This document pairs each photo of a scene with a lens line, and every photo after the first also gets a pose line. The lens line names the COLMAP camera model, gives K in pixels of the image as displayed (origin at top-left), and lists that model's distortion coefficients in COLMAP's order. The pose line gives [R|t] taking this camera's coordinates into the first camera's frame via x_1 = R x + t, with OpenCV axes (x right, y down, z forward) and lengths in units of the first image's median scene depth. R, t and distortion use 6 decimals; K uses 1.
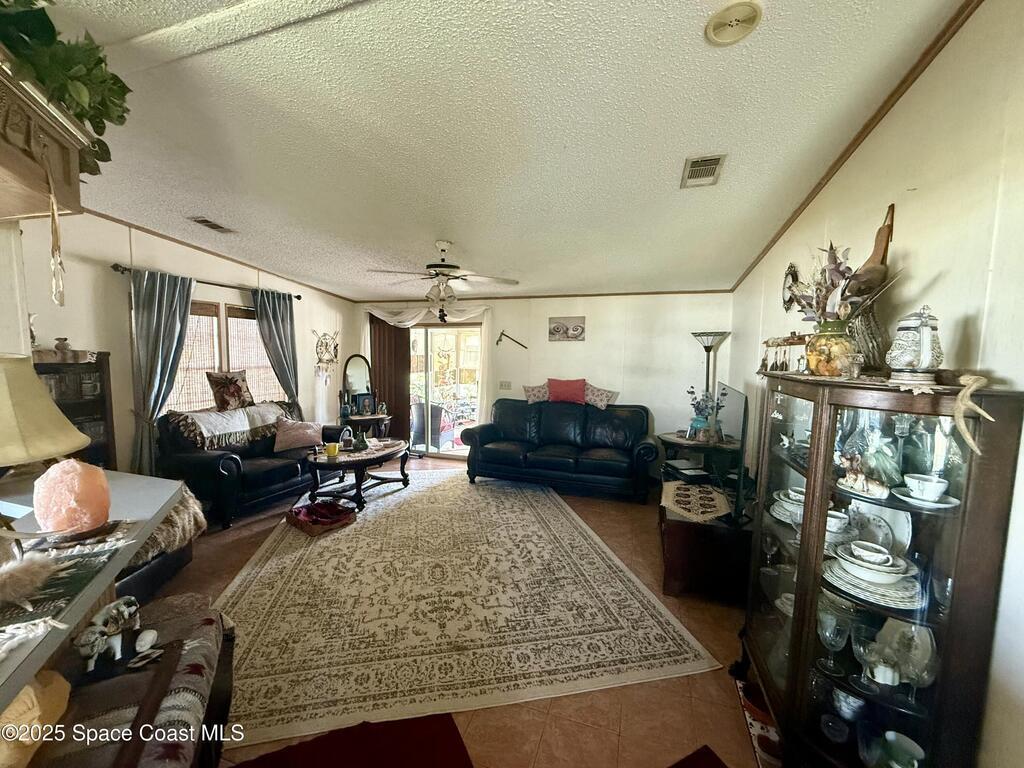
lens RADIAL K [[409.4, 0, 510.9], [0, 409.4, 384.8], [0, 0, 1]] dist [0.000703, -0.000361]
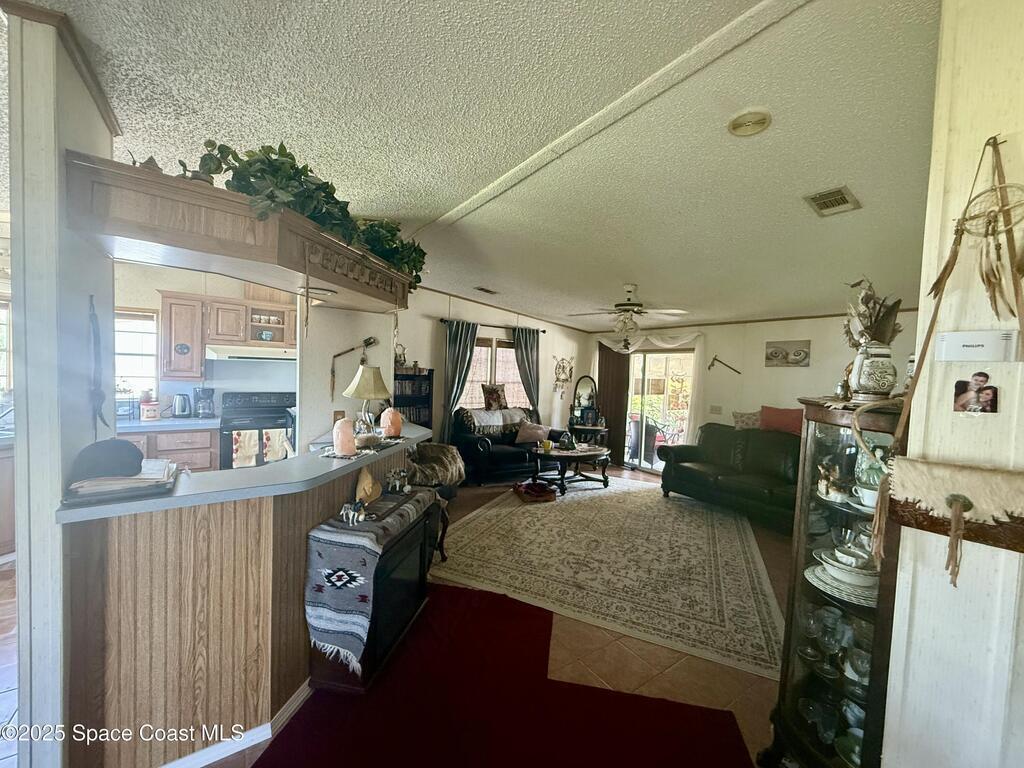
lens RADIAL K [[409.4, 0, 512.0], [0, 409.4, 384.9], [0, 0, 1]] dist [0.000703, -0.000361]
pose [[0.801509, 0.039963, -0.596645, 0.244194], [-0.074893, 0.996617, -0.033855, 0.015535], [0.593274, 0.071820, 0.801791, -0.144031]]
